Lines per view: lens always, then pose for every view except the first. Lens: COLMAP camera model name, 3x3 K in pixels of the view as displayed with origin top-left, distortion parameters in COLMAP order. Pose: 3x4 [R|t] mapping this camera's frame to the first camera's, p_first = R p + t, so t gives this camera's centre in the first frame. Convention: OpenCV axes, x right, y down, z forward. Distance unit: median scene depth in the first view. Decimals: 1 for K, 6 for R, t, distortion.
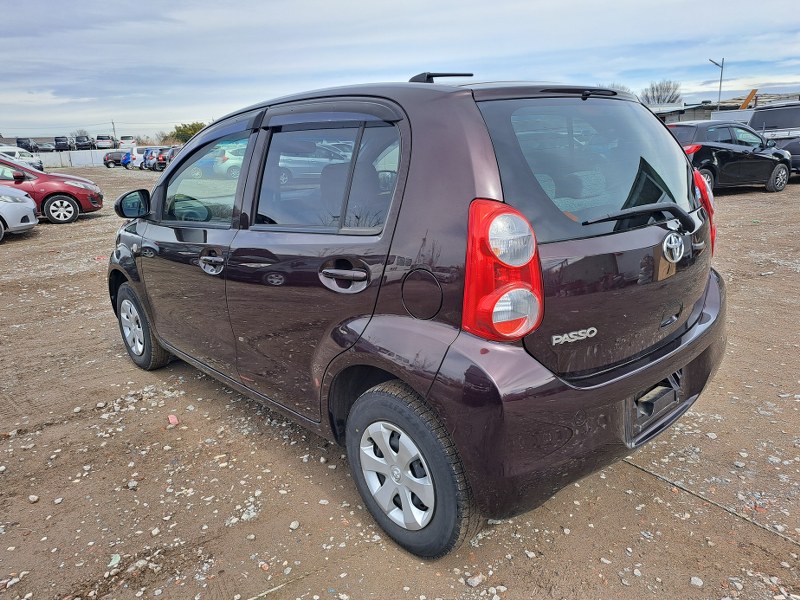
lens RADIAL K [[580.4, 0, 396.0], [0, 580.4, 293.1], [0, 0, 1]] dist [0.031004, -0.009221]
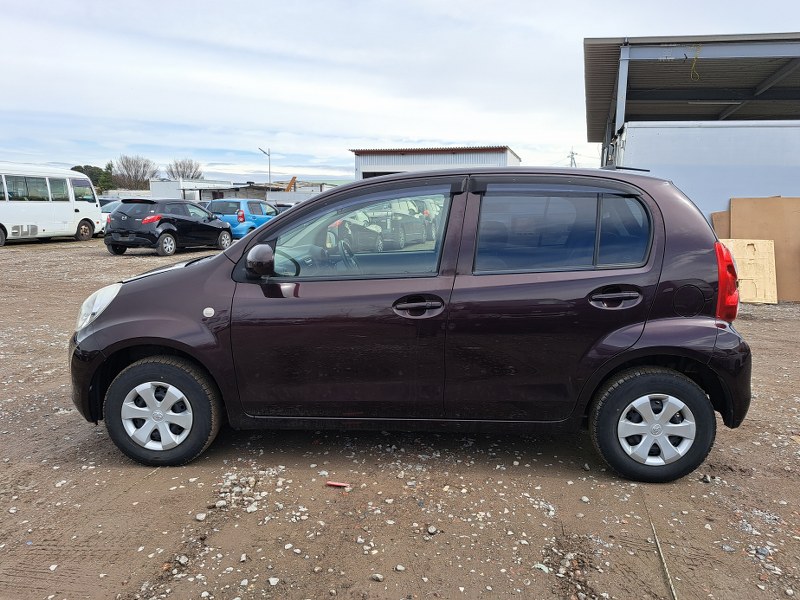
lens RADIAL K [[580.4, 0, 396.0], [0, 580.4, 293.1], [0, 0, 1]] dist [0.031004, -0.009221]
pose [[0.710264, -0.051474, 0.702051, -0.104808], [0.133392, 0.989095, -0.062432, -0.001718], [-0.691182, 0.137991, 0.709385, 0.025212]]
